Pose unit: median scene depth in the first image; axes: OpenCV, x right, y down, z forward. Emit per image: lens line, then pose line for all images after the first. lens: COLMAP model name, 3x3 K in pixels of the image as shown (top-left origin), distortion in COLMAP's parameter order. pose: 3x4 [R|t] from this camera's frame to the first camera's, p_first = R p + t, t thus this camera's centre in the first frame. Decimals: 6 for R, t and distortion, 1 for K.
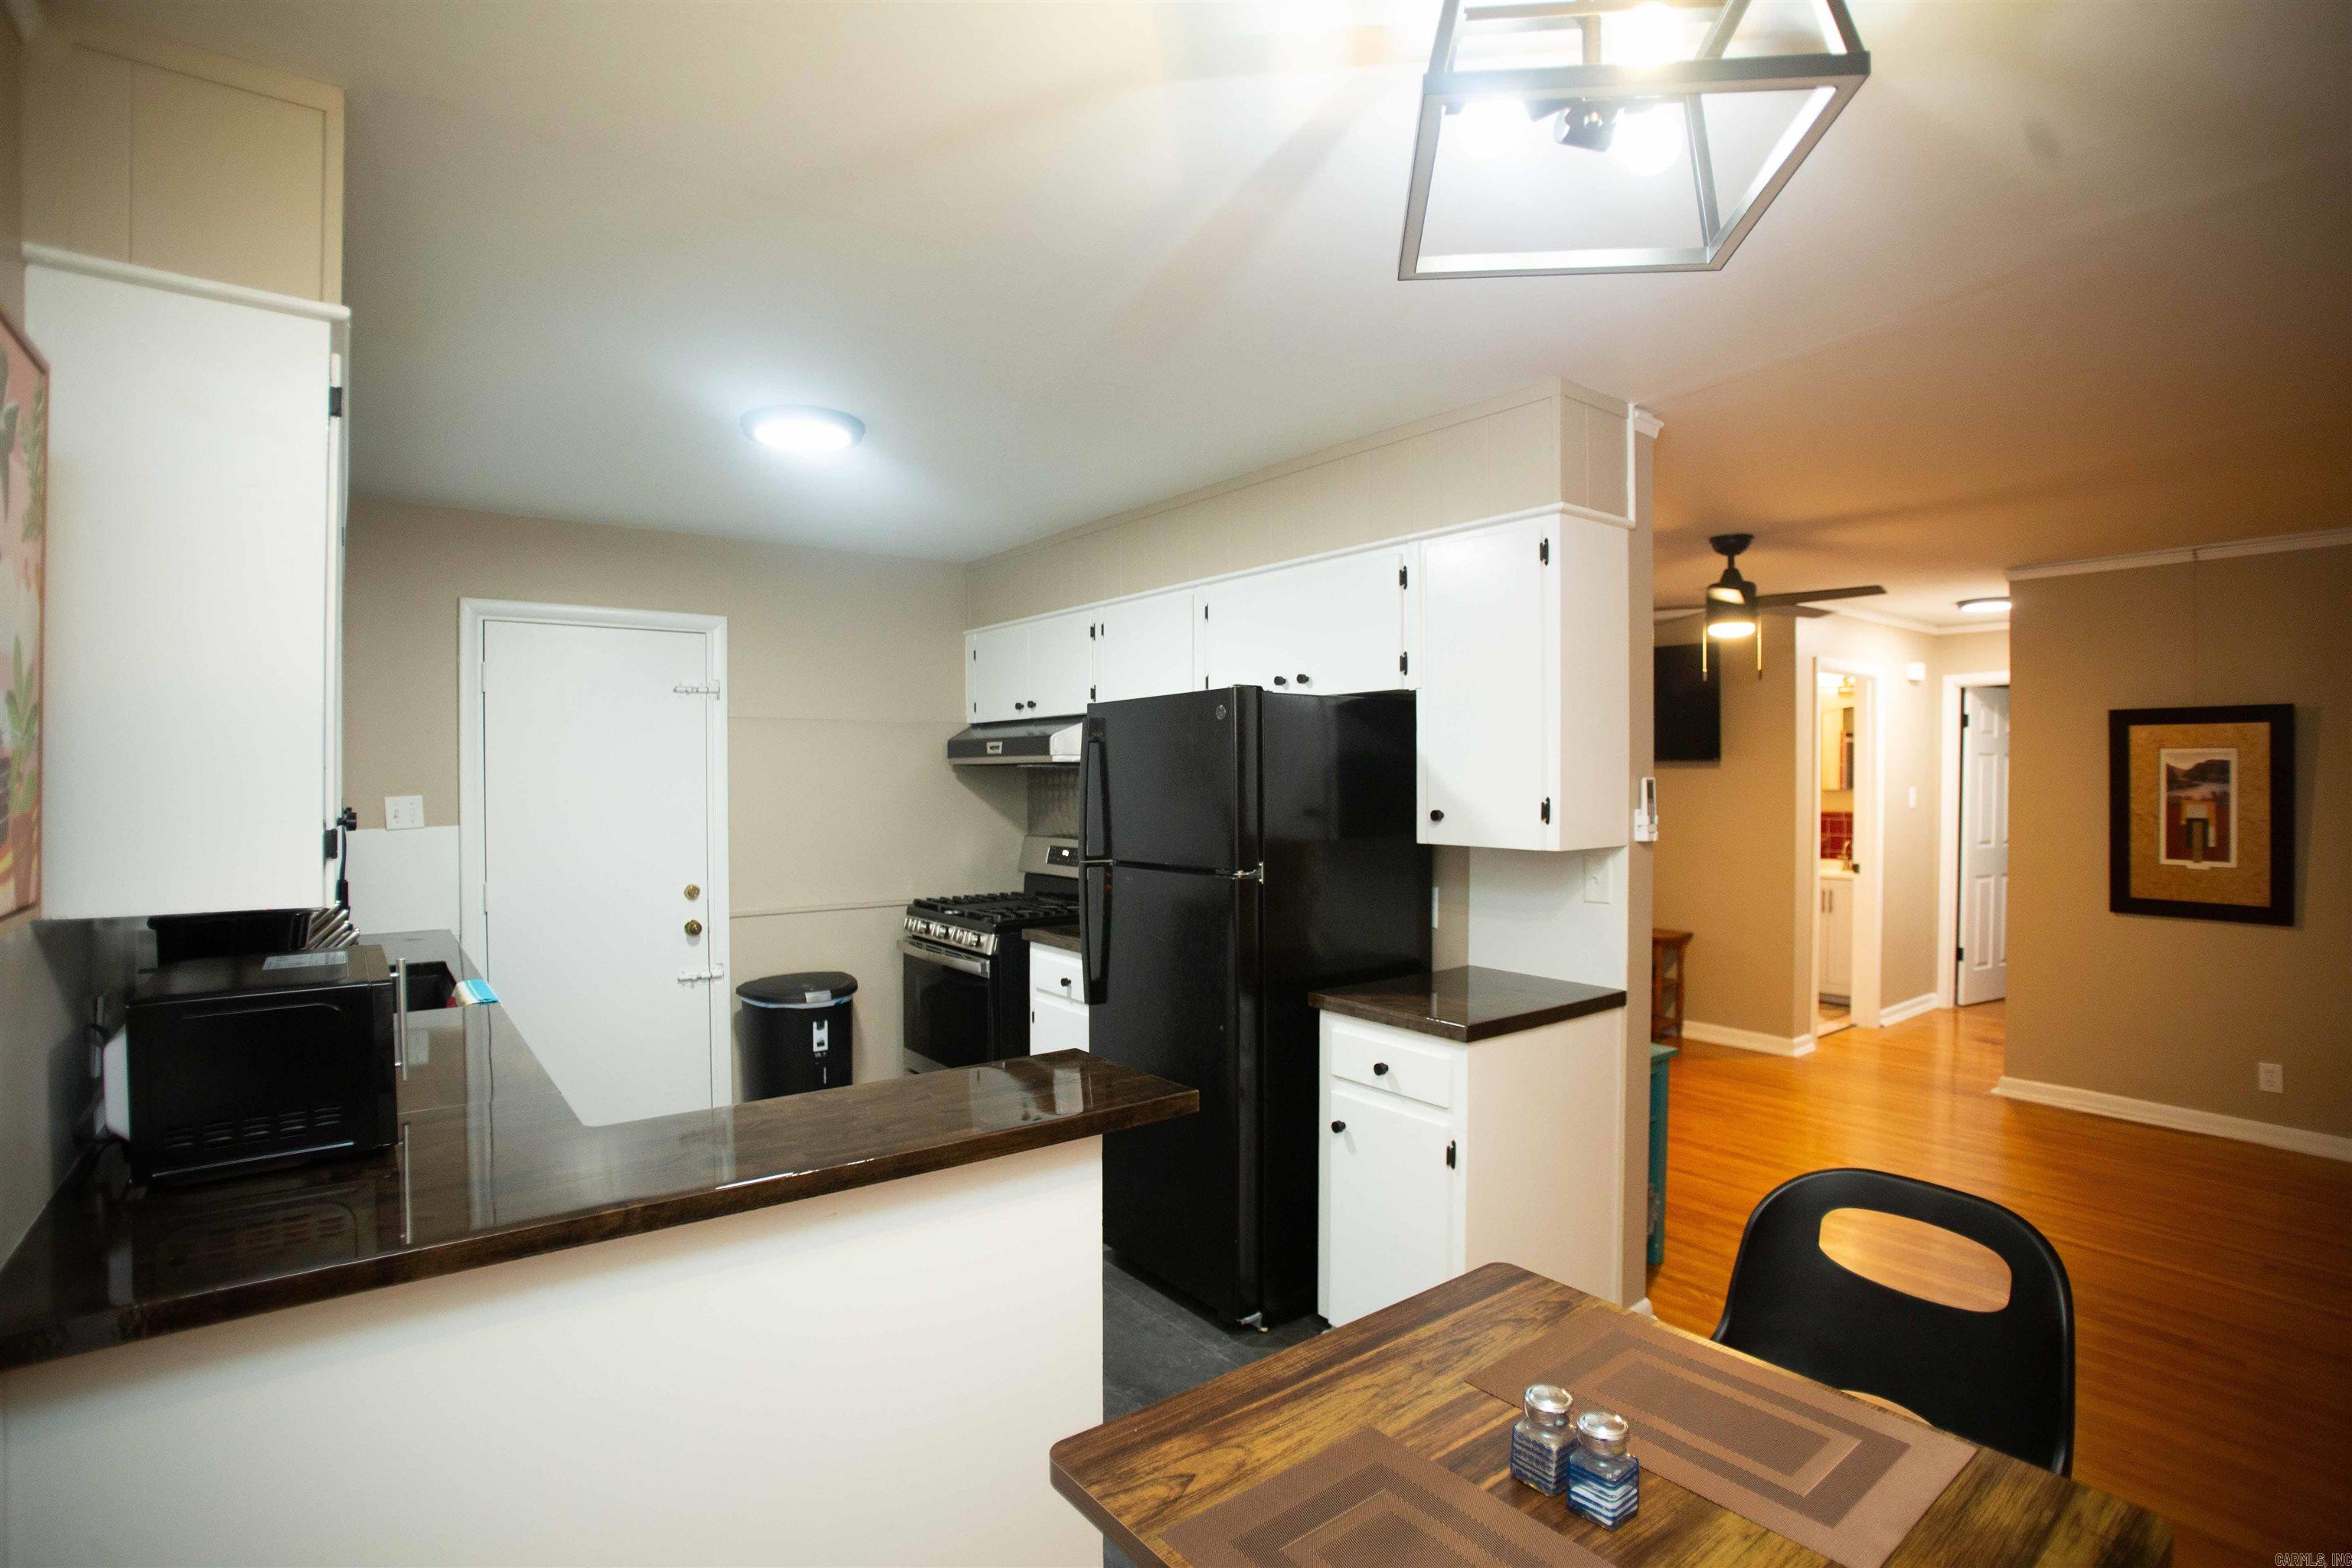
lens RADIAL K [[1148.0, 0, 1187.1], [0, 1148.0, 775.7], [0, 0, 1]] dist [-0.071391, 0.026068]
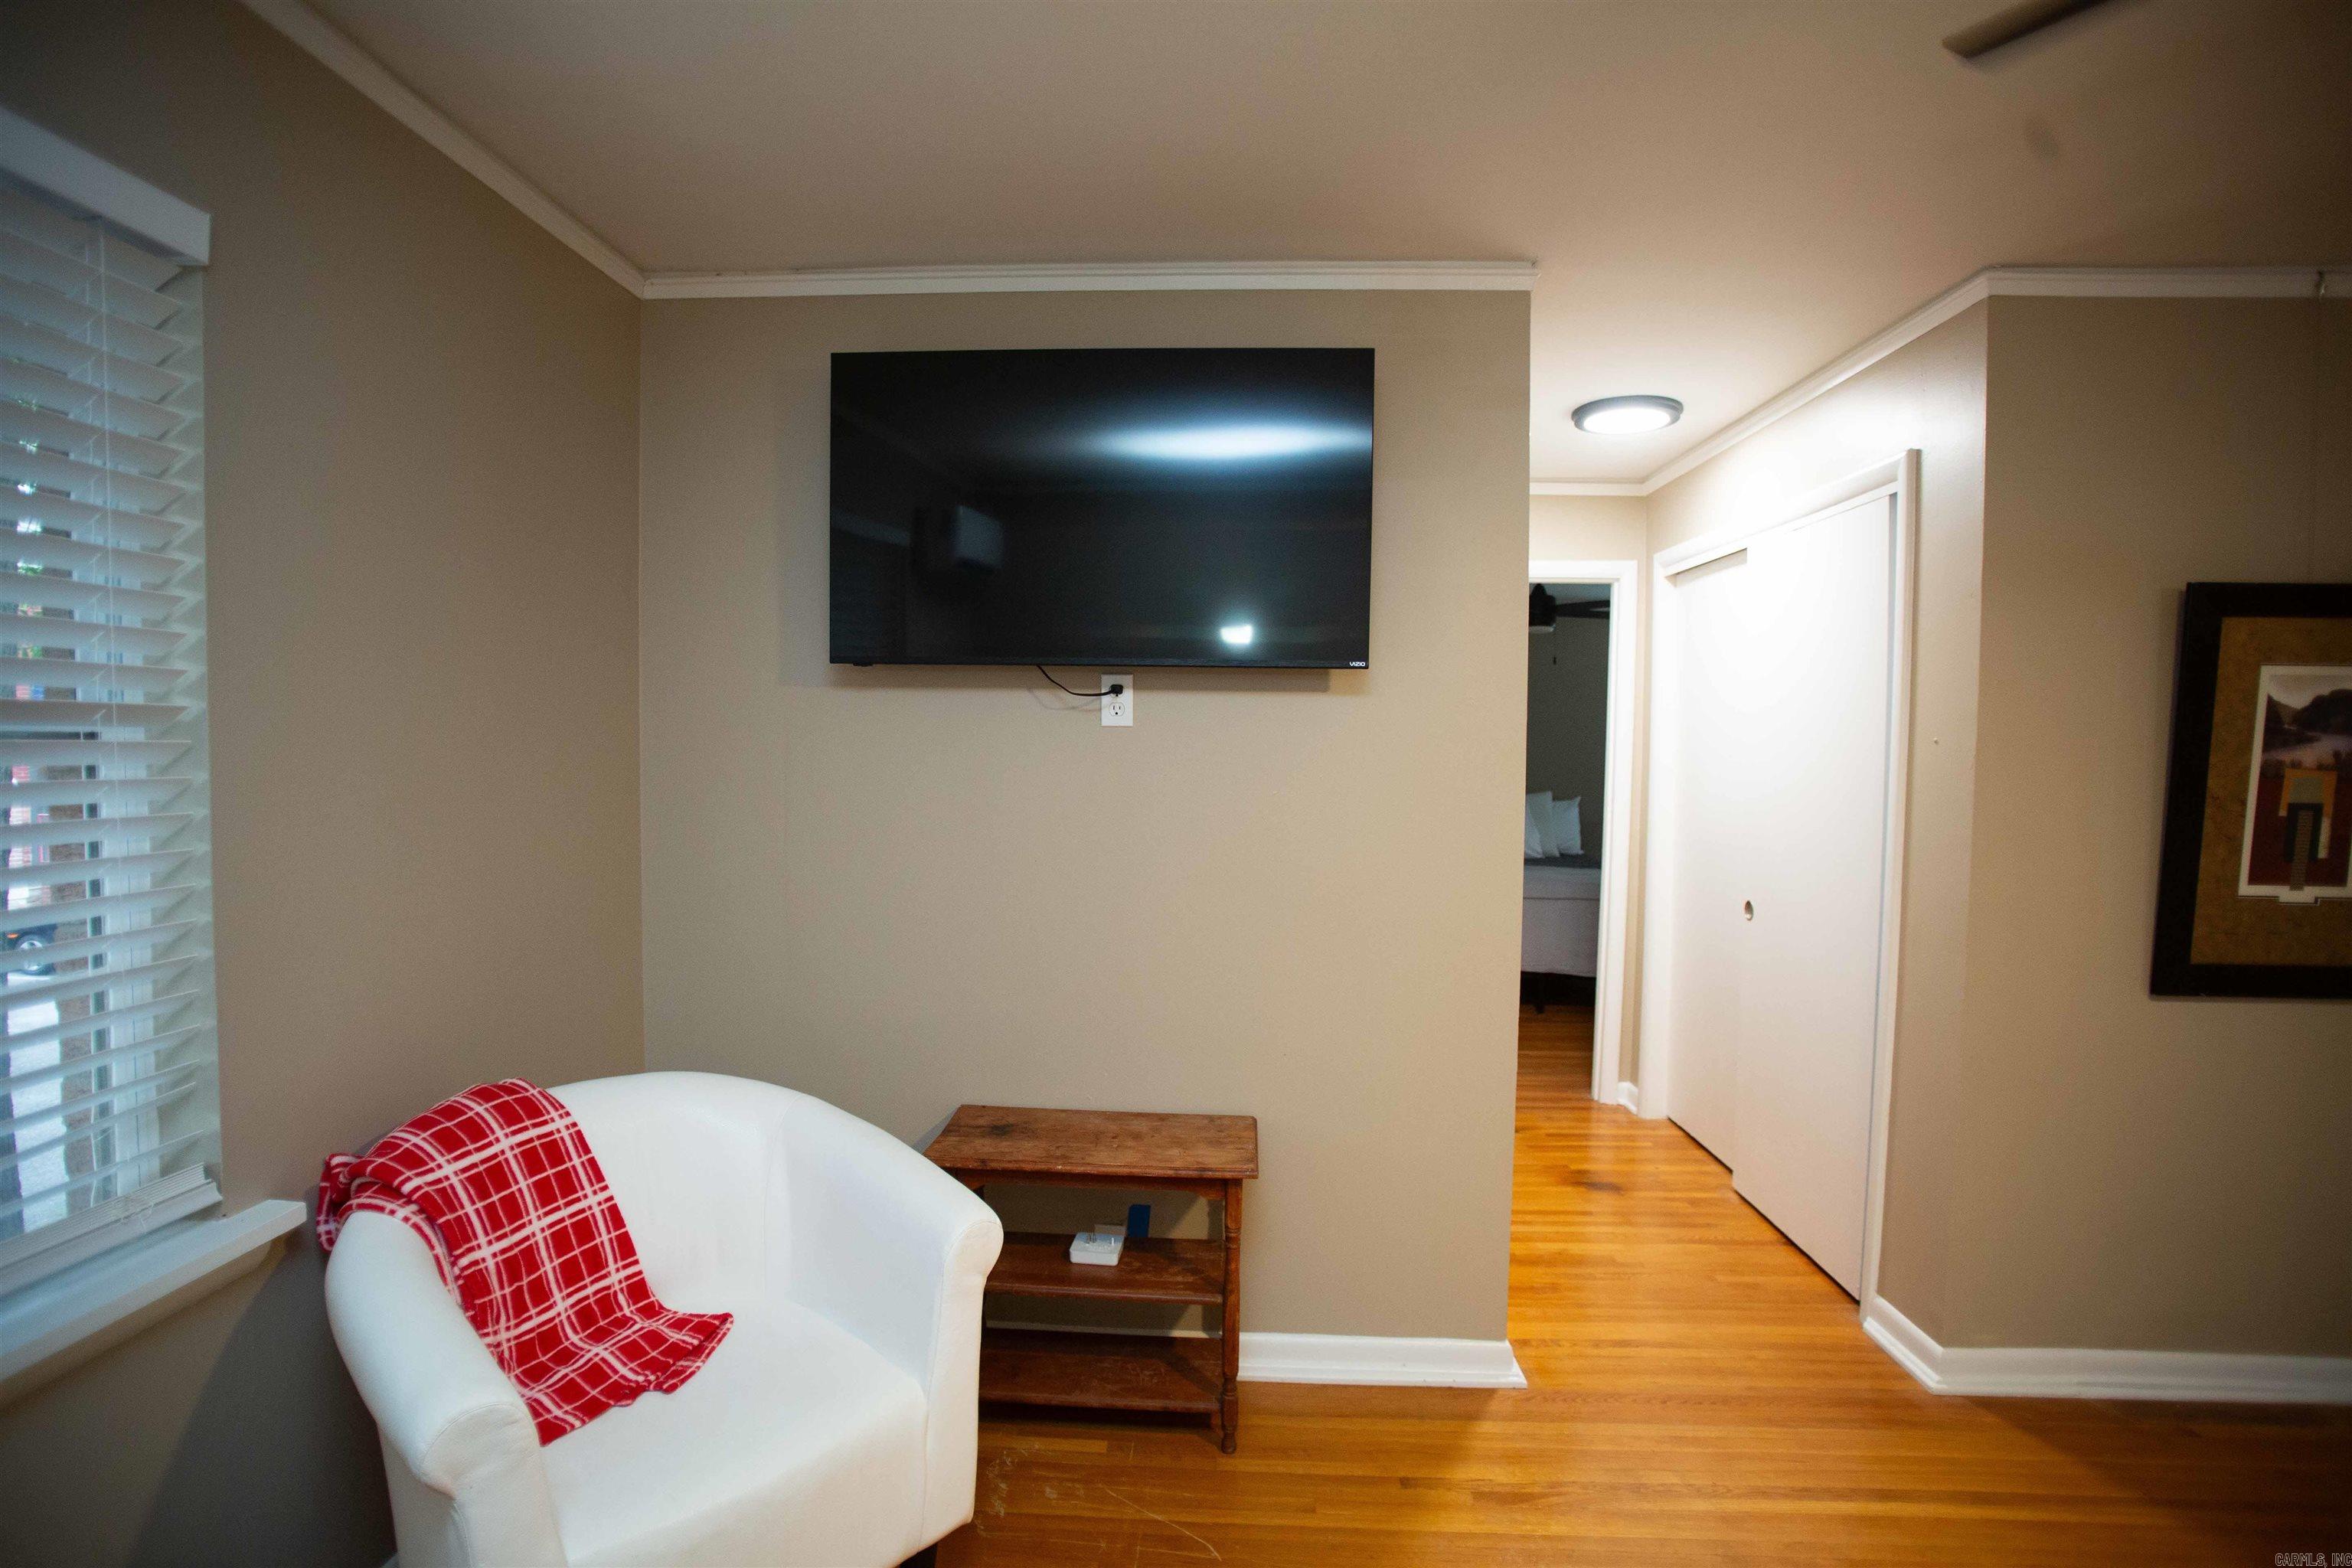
lens RADIAL K [[1148.0, 0, 1171.6], [0, 1148.0, 793.9], [0, 0, 1]] dist [-0.071391, 0.026068]
pose [[0.652860, -0.029013, 0.756923, 0.189049], [-0.011843, 0.998753, 0.048497, 0.015859], [-0.757386, -0.040626, 0.651703, 1.085396]]
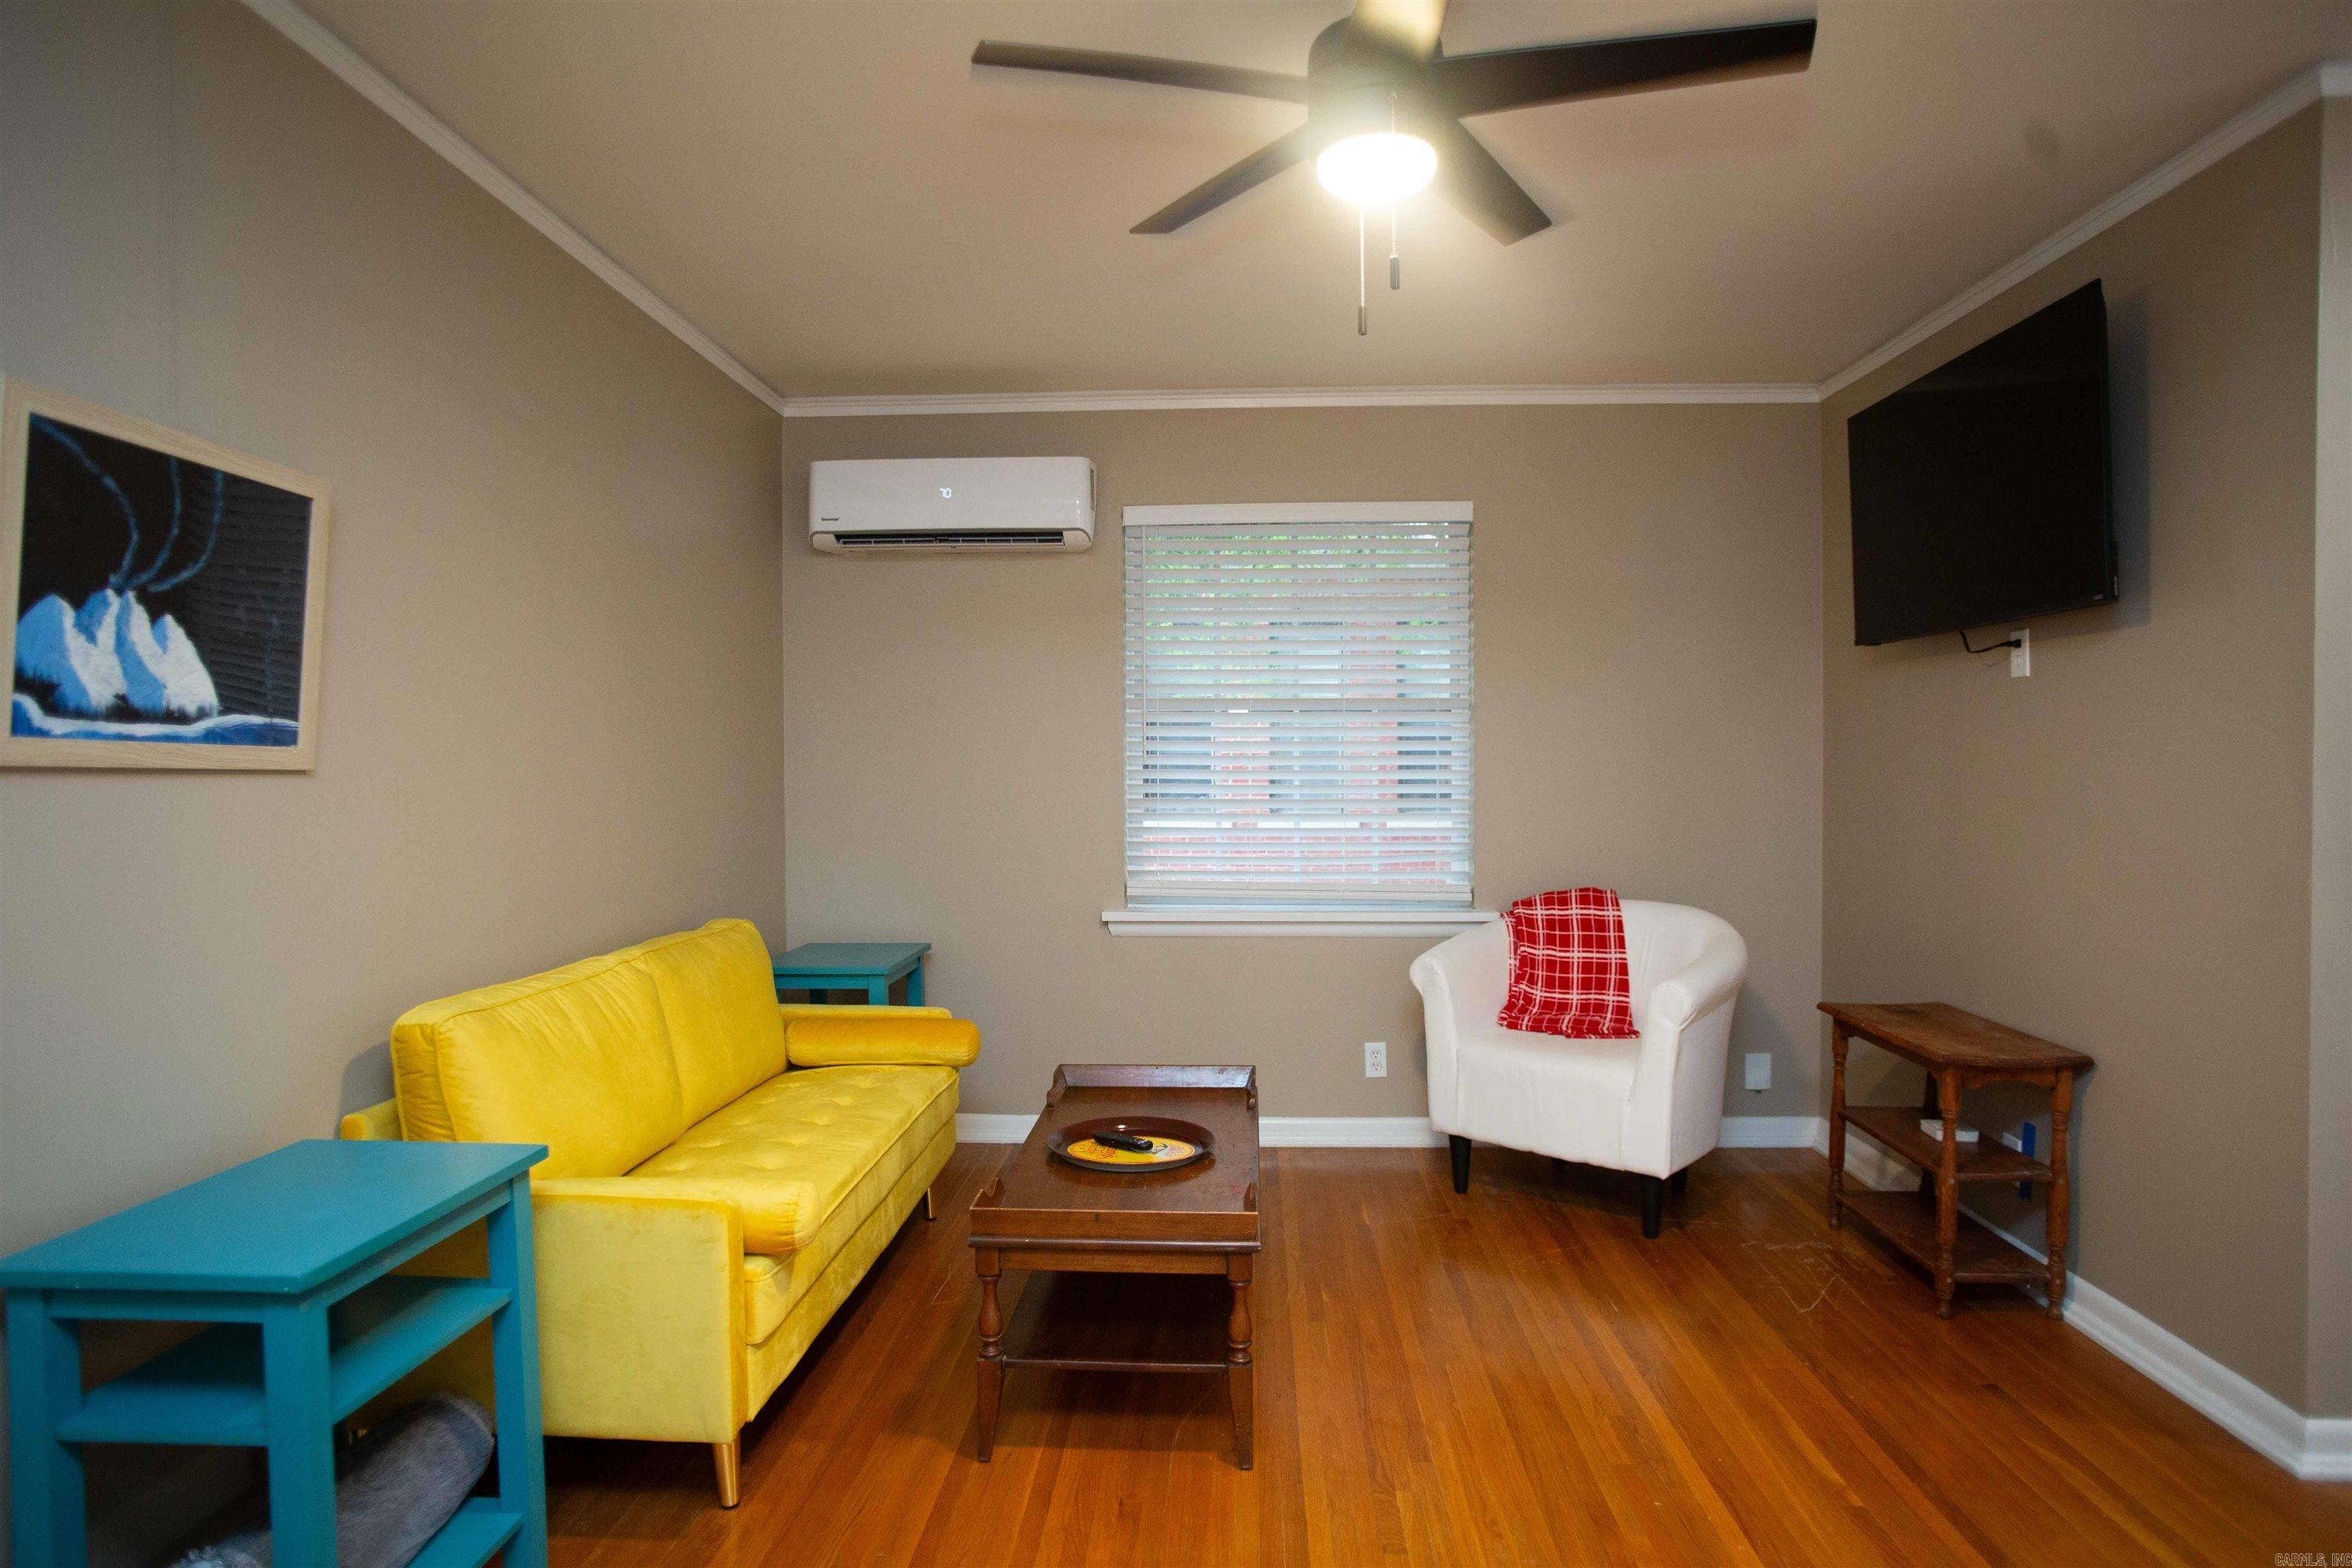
lens RADIAL K [[1331.6, 0, 1188.9], [0, 1331.6, 780.2], [0, 0, 1]] dist [-0.063454, 0.028261]
pose [[0.764921, 0.004812, -0.644106, 0.708413], [0.003753, 0.999922, 0.011927, 0.056078], [0.644113, -0.011541, 0.764843, 0.643518]]
